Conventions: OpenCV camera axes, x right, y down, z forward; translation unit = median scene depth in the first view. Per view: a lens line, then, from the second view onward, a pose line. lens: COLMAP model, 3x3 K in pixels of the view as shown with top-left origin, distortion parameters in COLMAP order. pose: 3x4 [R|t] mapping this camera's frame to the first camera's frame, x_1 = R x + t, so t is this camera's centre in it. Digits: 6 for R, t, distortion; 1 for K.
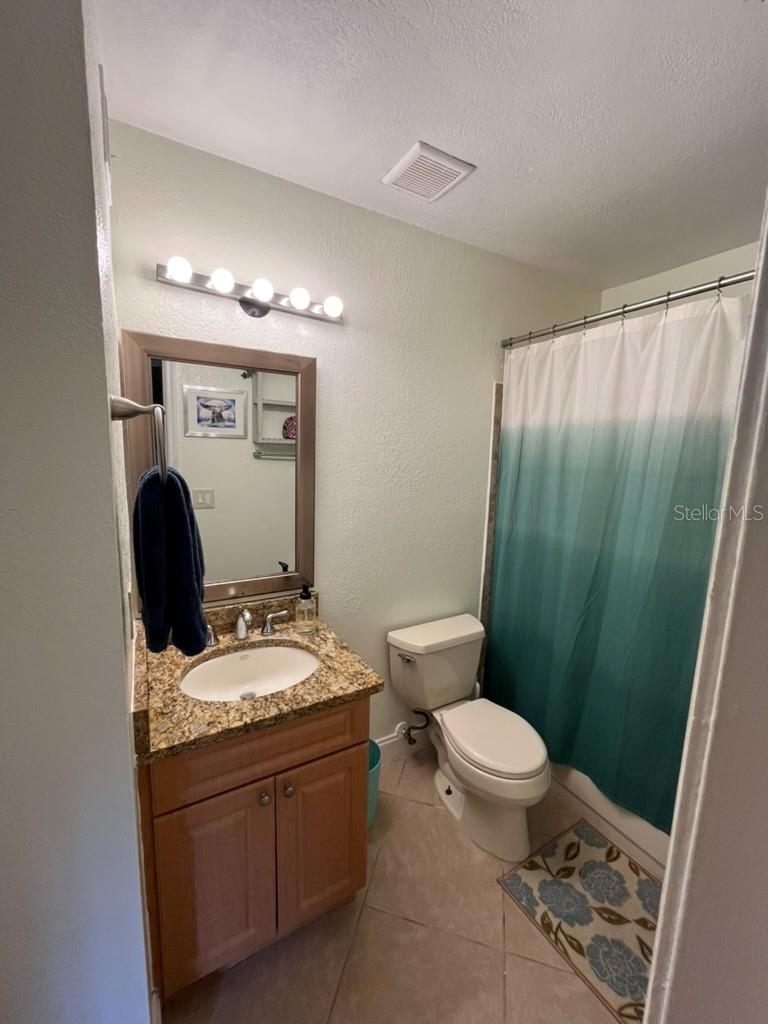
lens RADIAL K [[411.8, 0, 382.3], [0, 411.8, 512.8], [0, 0, 1]] dist [-0.006403, 0.000554]
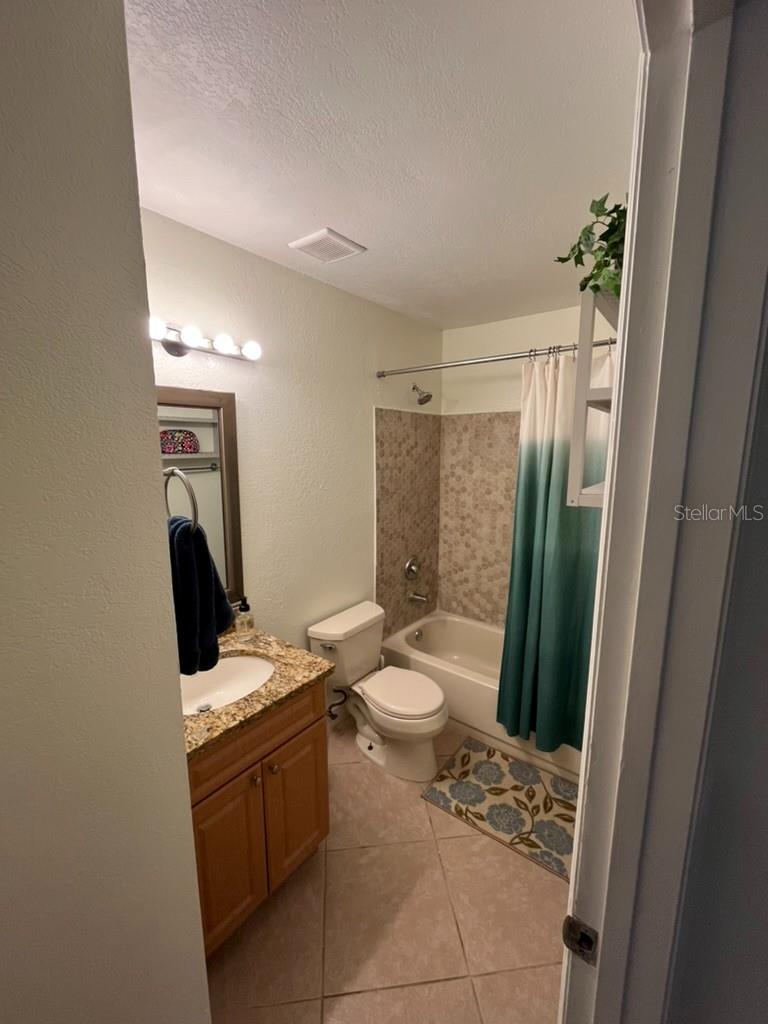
lens RADIAL K [[411.8, 0, 382.4], [0, 411.8, 511.3], [0, 0, 1]] dist [-0.006403, 0.000554]
pose [[0.927522, -0.085863, 0.363773, -0.237042], [0.078758, 0.996302, 0.034349, -0.073003], [-0.365377, -0.003210, 0.930854, -0.183443]]
